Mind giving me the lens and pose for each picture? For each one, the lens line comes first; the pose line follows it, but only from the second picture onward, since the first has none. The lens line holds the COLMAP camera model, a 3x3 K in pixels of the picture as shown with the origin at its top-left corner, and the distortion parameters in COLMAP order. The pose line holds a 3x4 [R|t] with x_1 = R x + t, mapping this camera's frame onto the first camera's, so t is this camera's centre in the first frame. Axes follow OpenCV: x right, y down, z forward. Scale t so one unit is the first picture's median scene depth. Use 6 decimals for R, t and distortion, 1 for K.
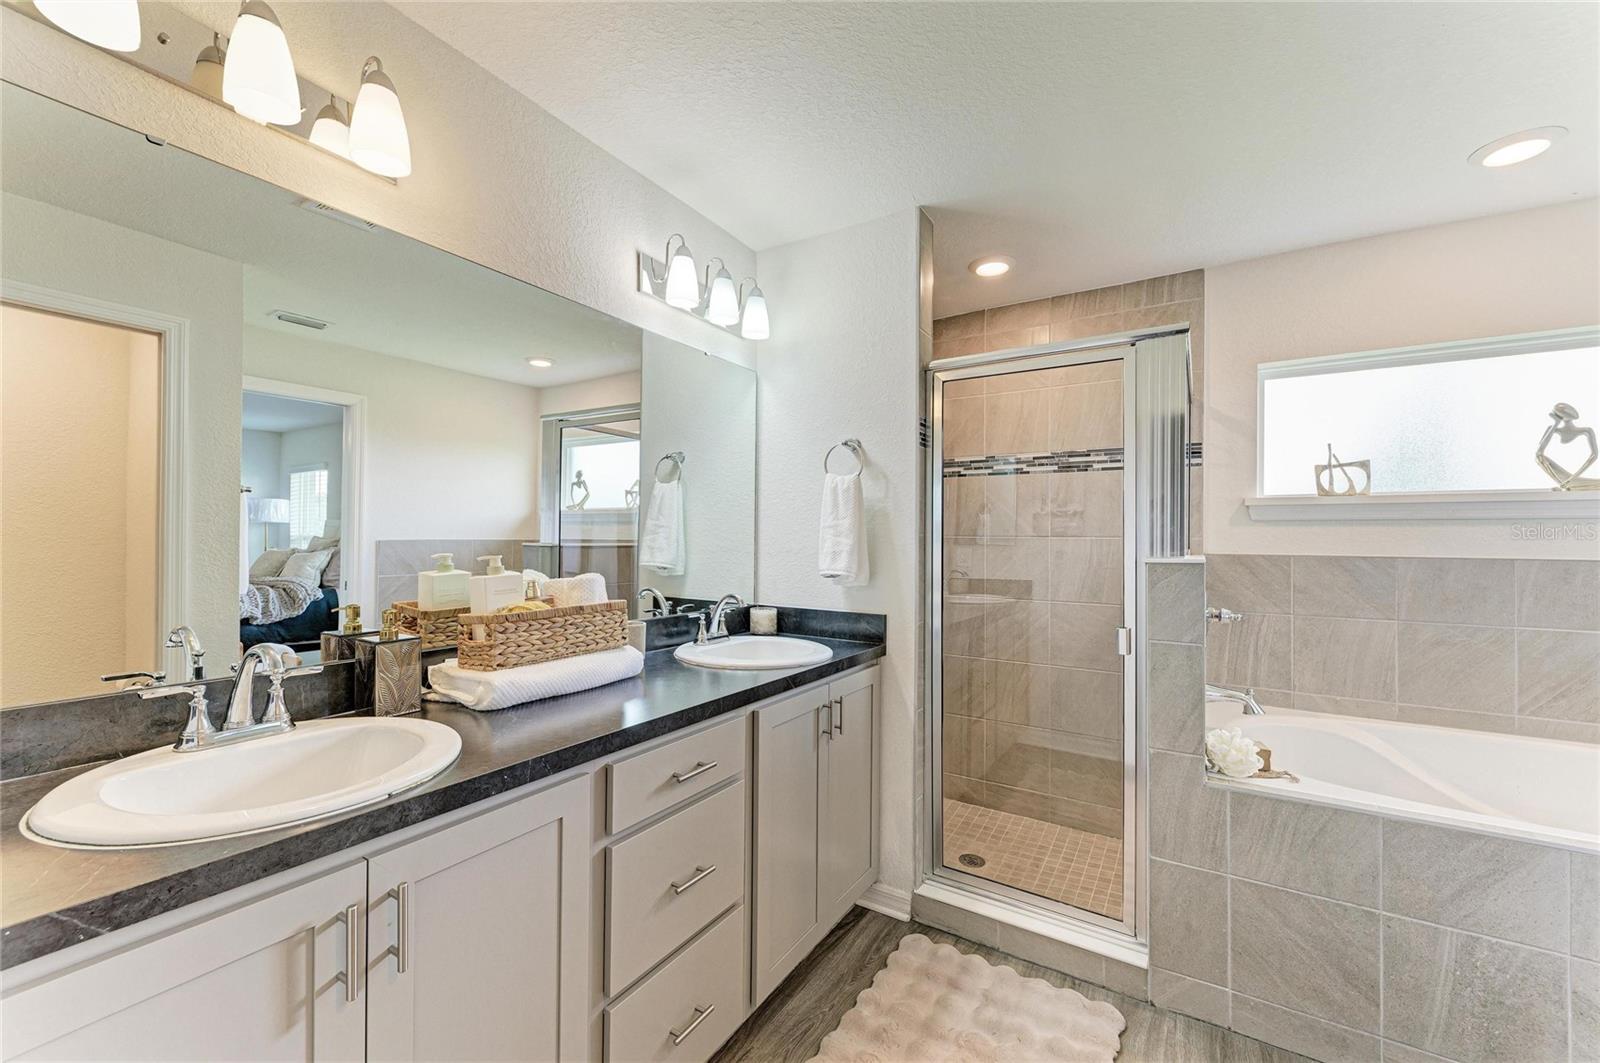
lens RADIAL K [[623.7, 0, 780.2], [0, 623.7, 529.2], [0, 0, 1]] dist [0.017250, -0.004584]
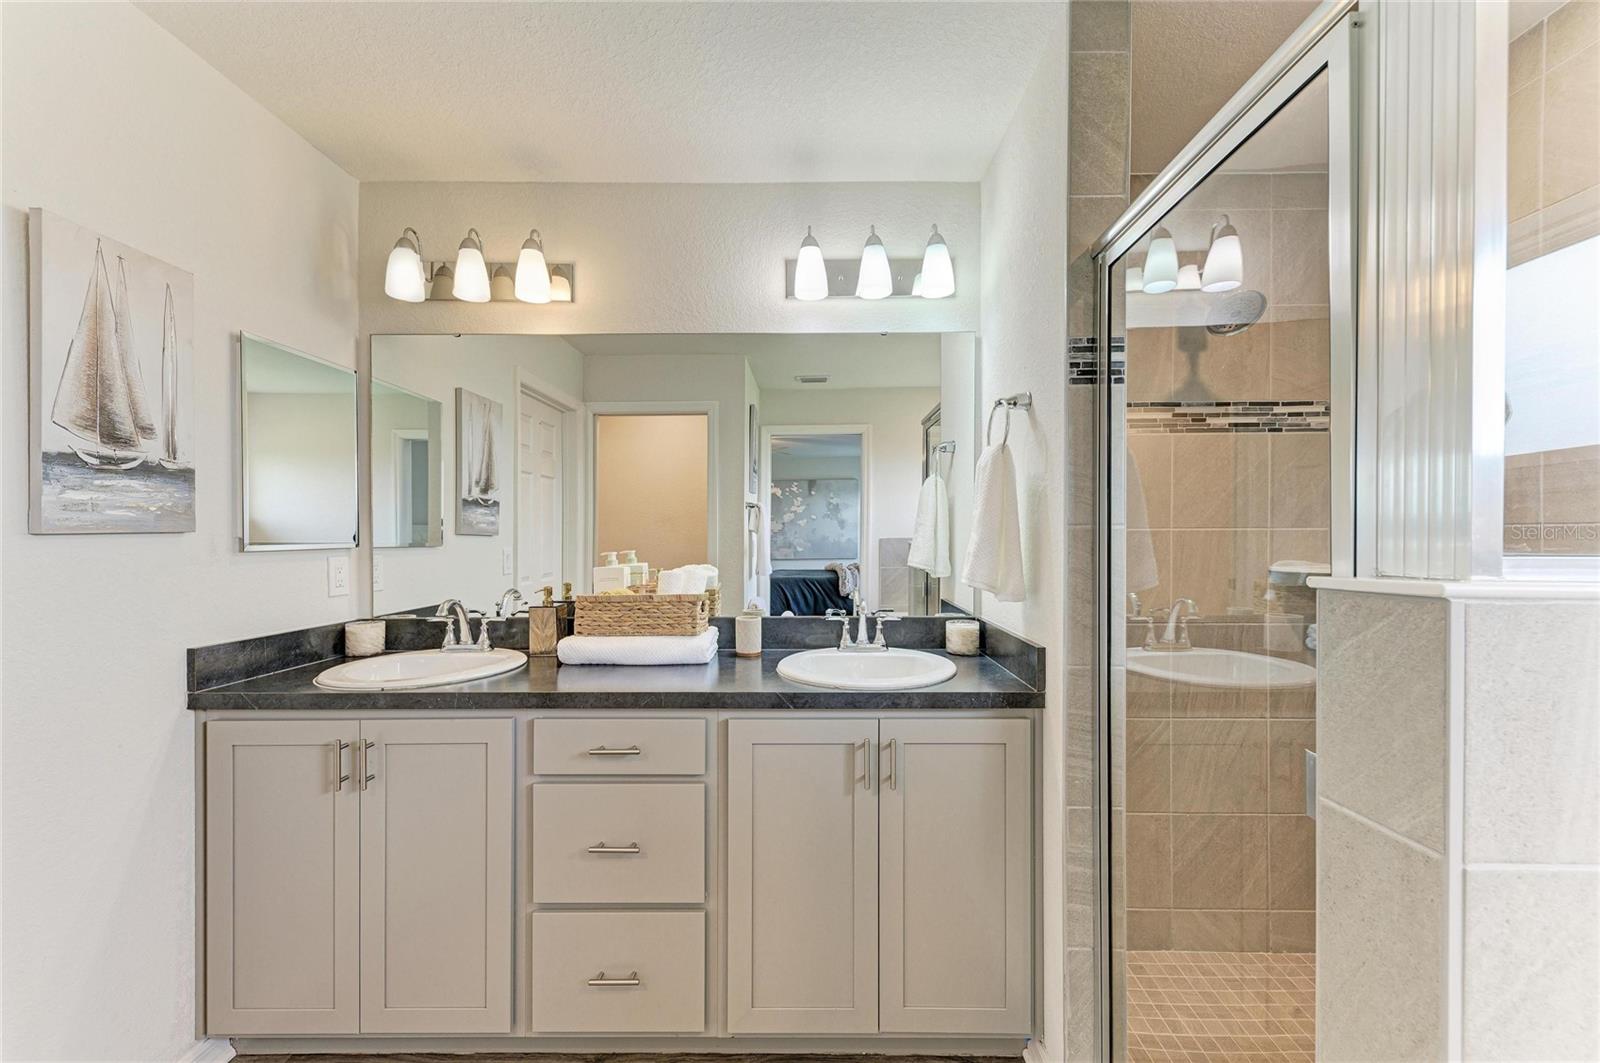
lens RADIAL K [[623.7, 0, 805.3], [0, 623.7, 532.2], [0, 0, 1]] dist [0.017250, -0.004584]
pose [[0.555124, -0.009748, -0.831710, 0.615613], [0.016851, 0.999858, -0.000471, 0.006310], [0.831597, -0.013753, 0.555210, 0.430595]]
